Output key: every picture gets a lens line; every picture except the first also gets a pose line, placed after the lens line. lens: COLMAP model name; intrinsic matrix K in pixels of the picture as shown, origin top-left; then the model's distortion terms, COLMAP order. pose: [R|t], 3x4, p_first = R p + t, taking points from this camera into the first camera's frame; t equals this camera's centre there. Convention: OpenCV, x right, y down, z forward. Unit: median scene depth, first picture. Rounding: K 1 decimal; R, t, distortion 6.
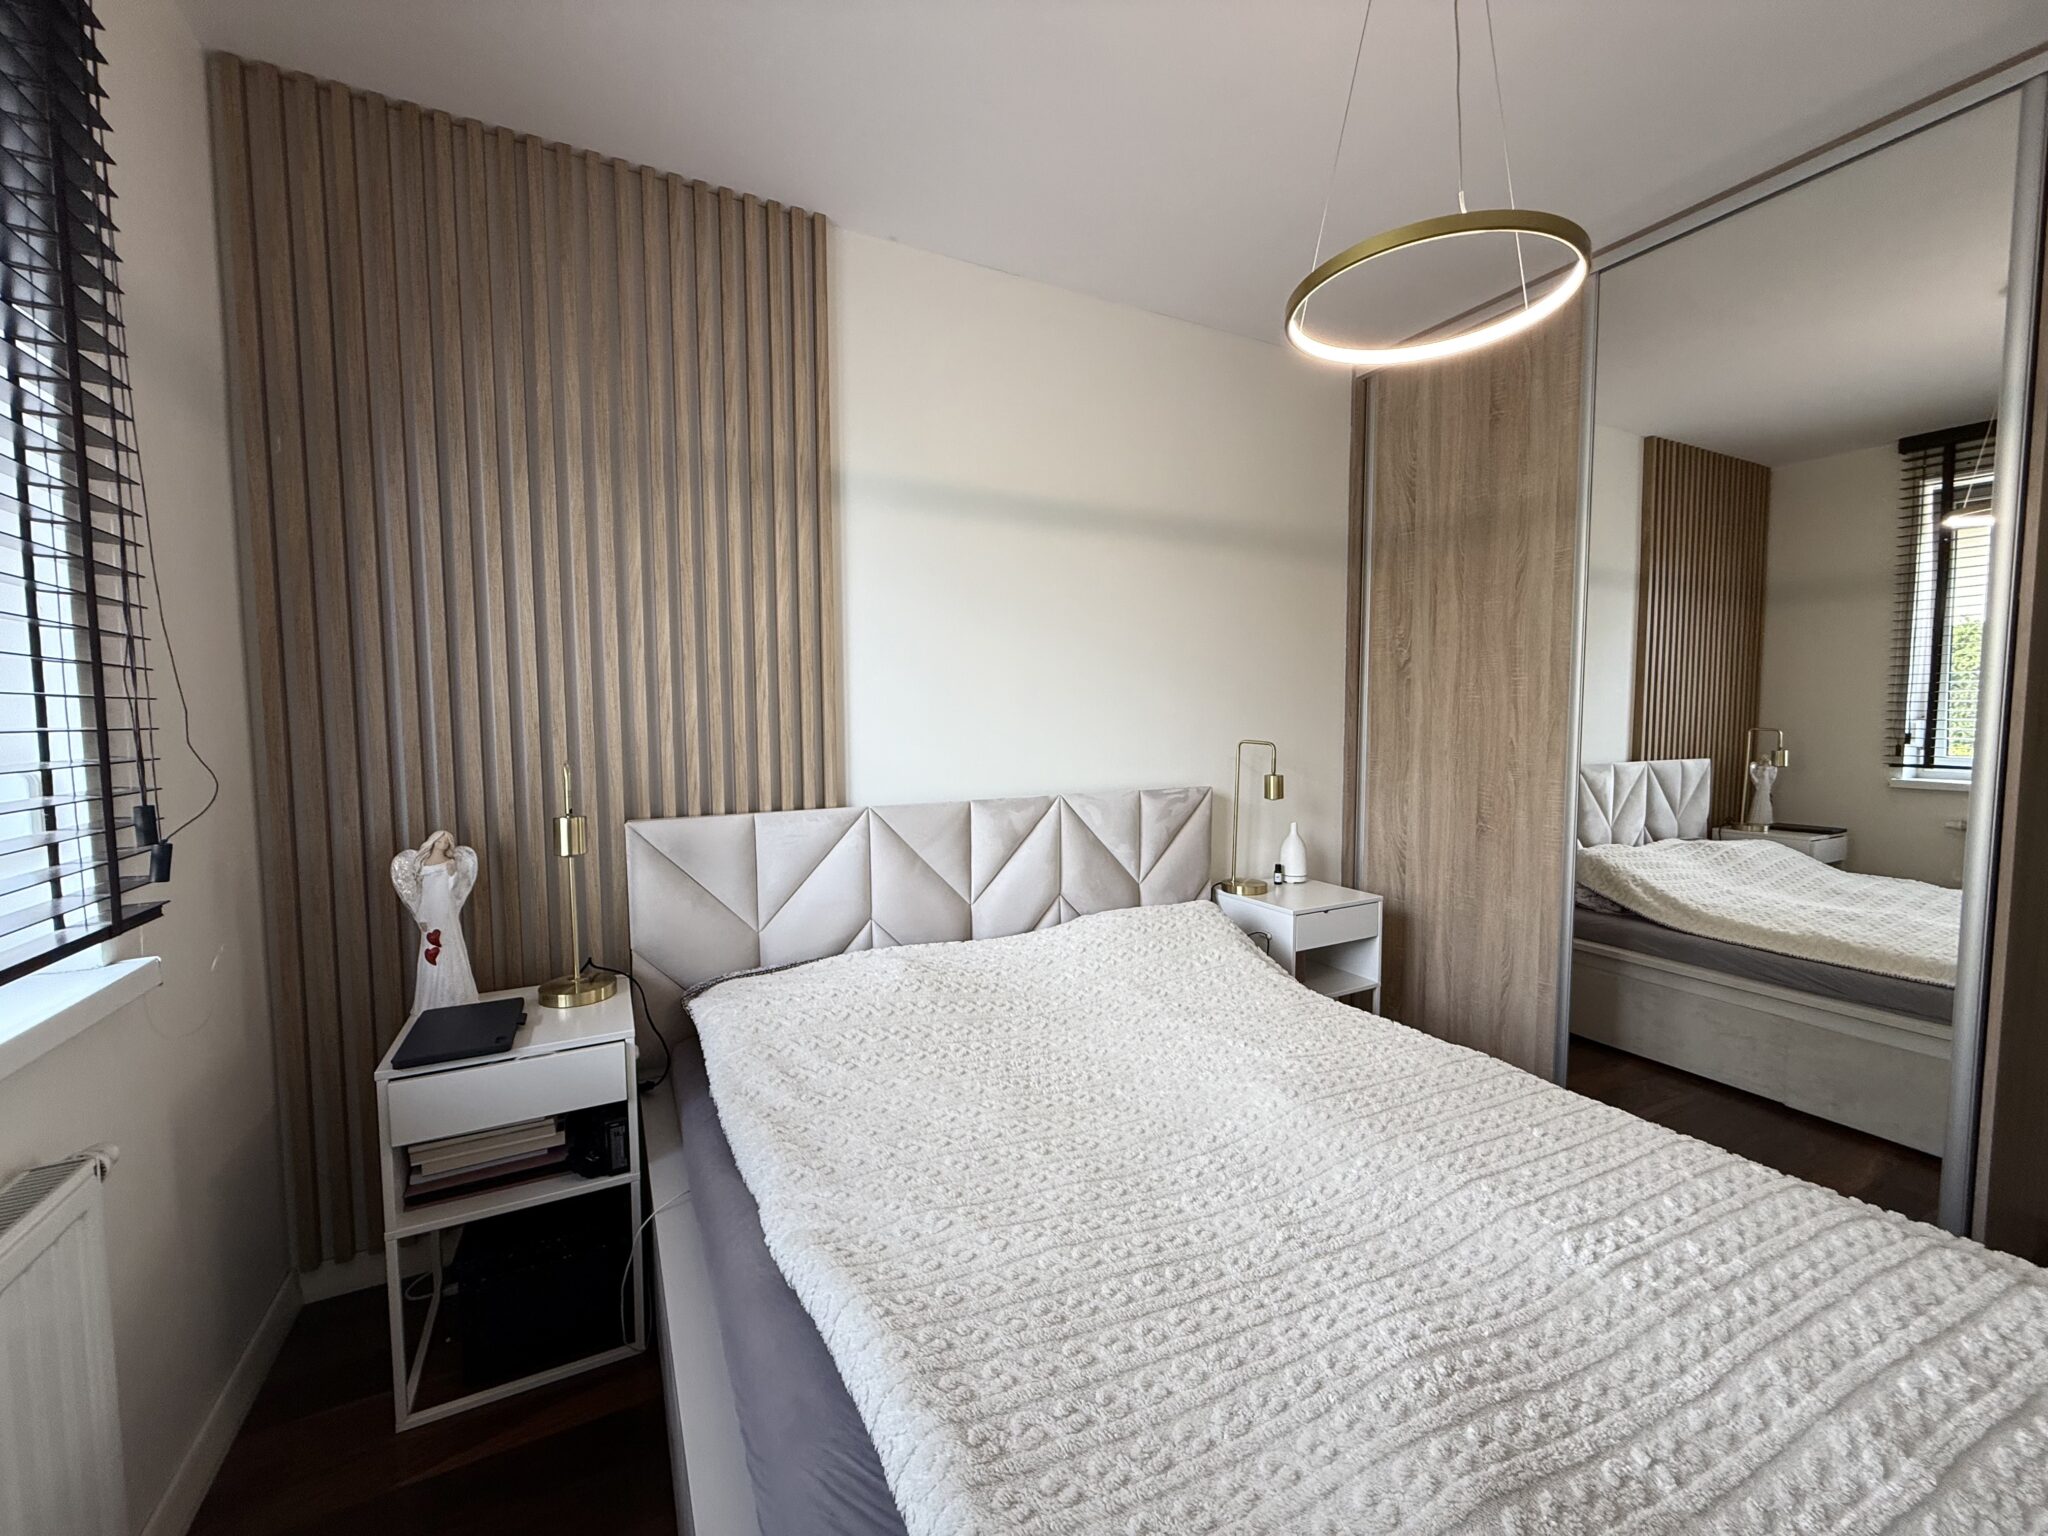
lens RADIAL K [[840.1, 0, 1026.2], [0, 840.1, 762.0], [0, 0, 1]] dist [-0.011831, 0.000060]
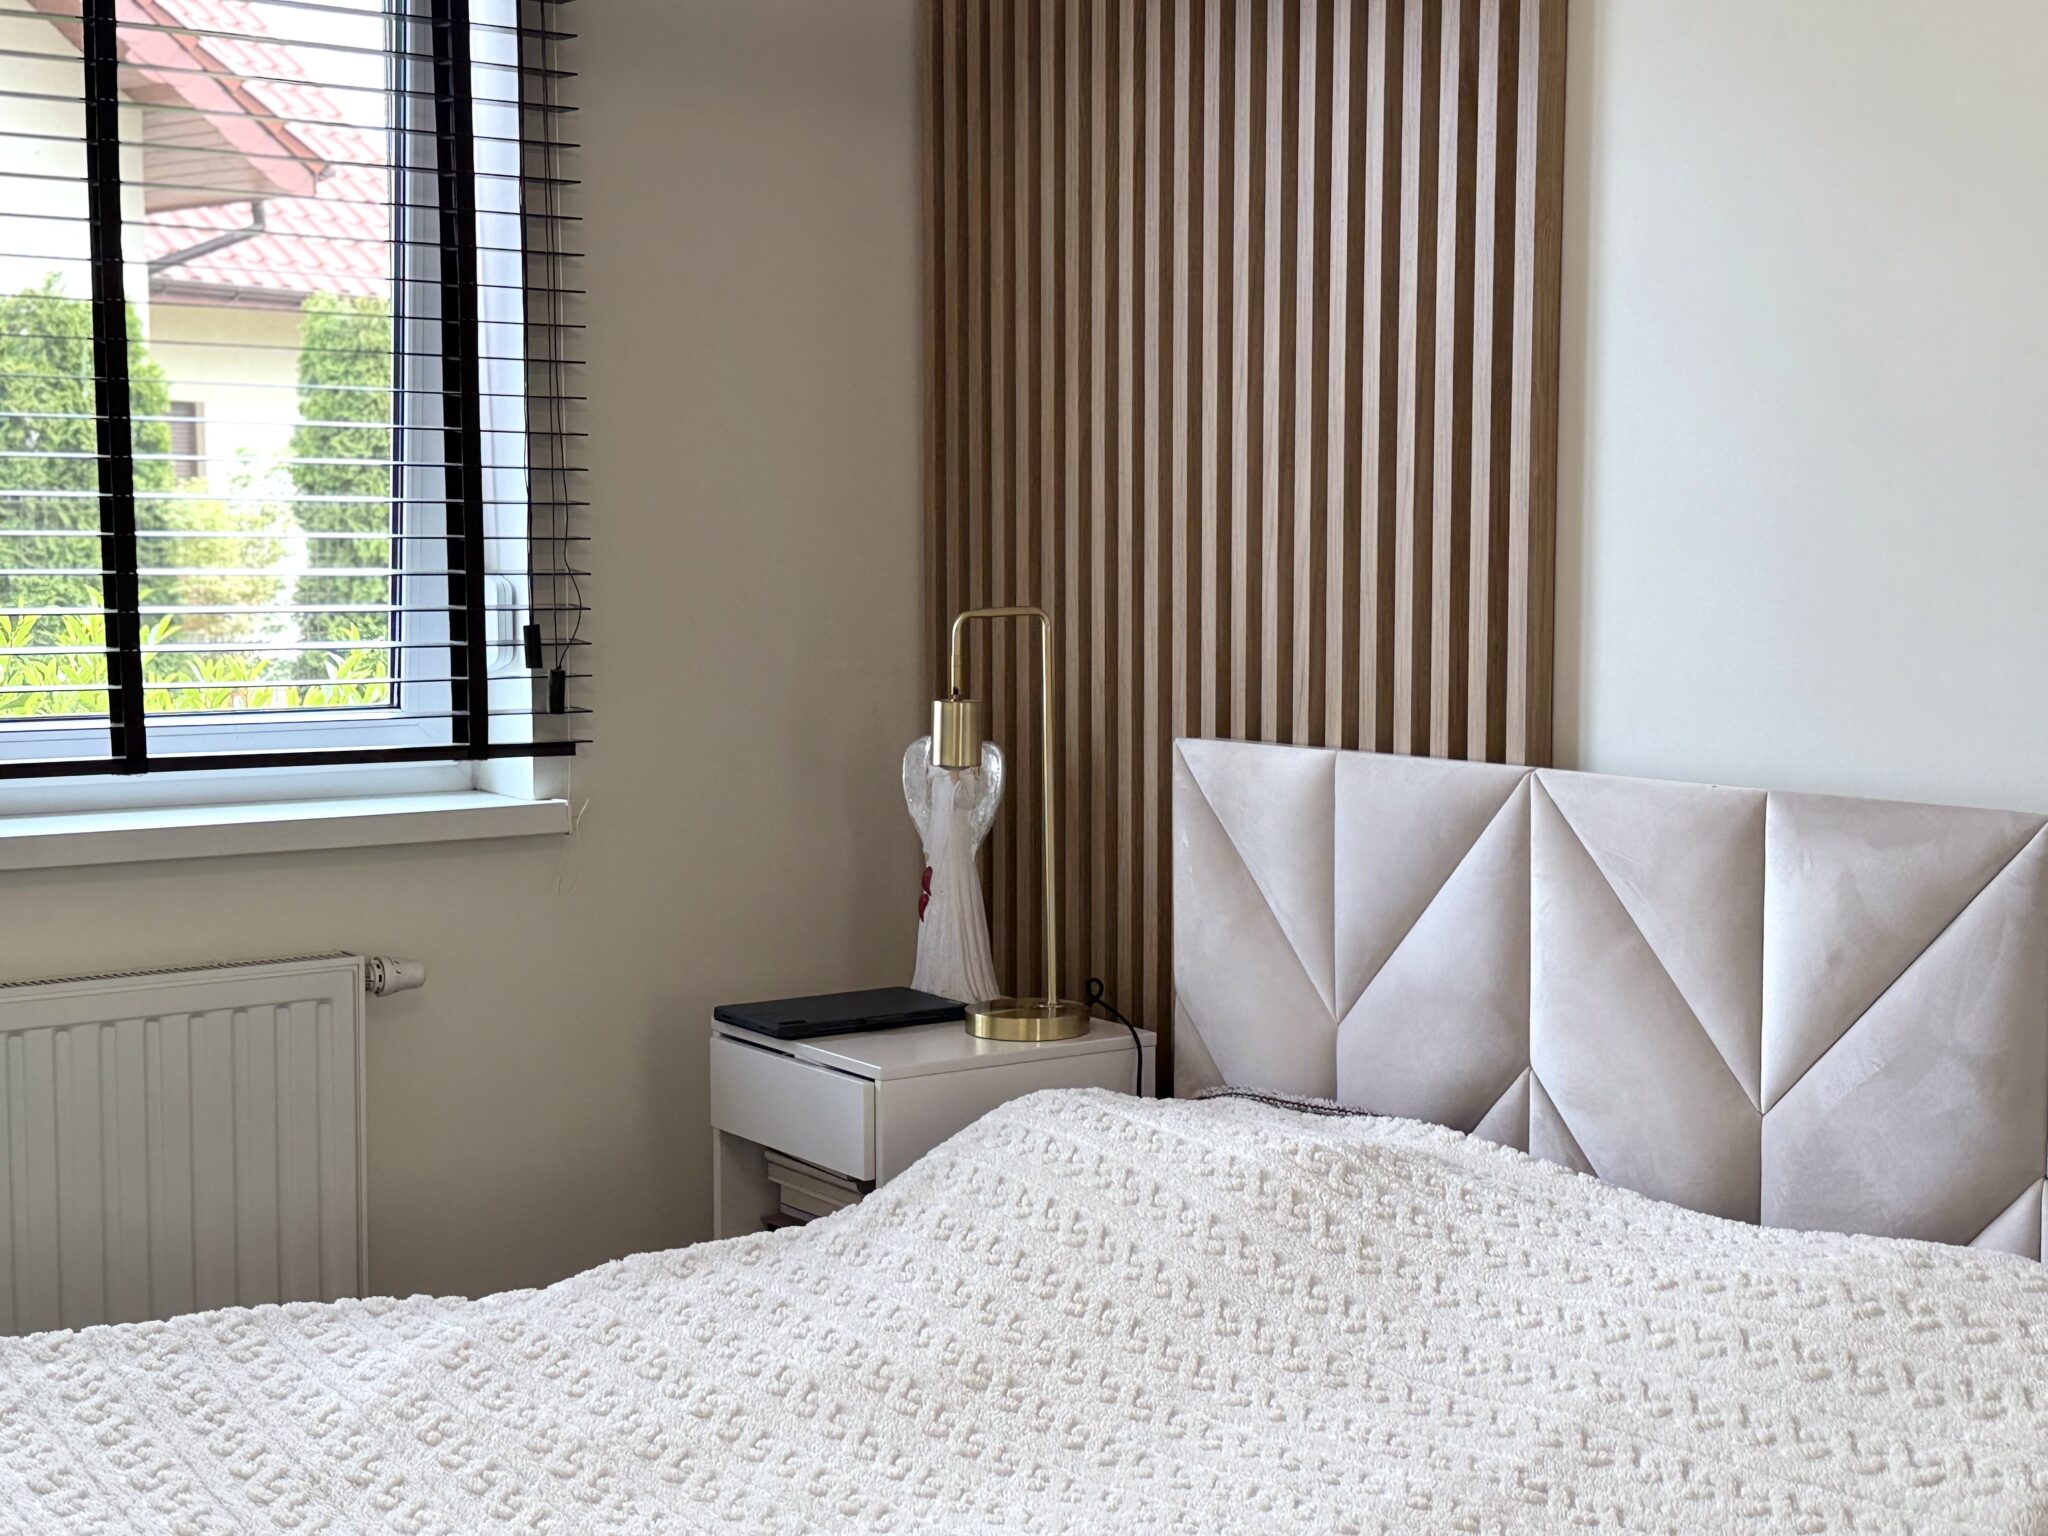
lens RADIAL K [[2725.1, 0, 1001.7], [0, 2725.1, 827.7], [0, 0, 1]] dist [0.050401, 0.000000]
pose [[0.103378, 0.111939, -0.988323, 1.064830], [-0.059729, 0.992552, 0.106170, -0.038817], [0.992847, 0.048056, 0.109294, 0.667574]]
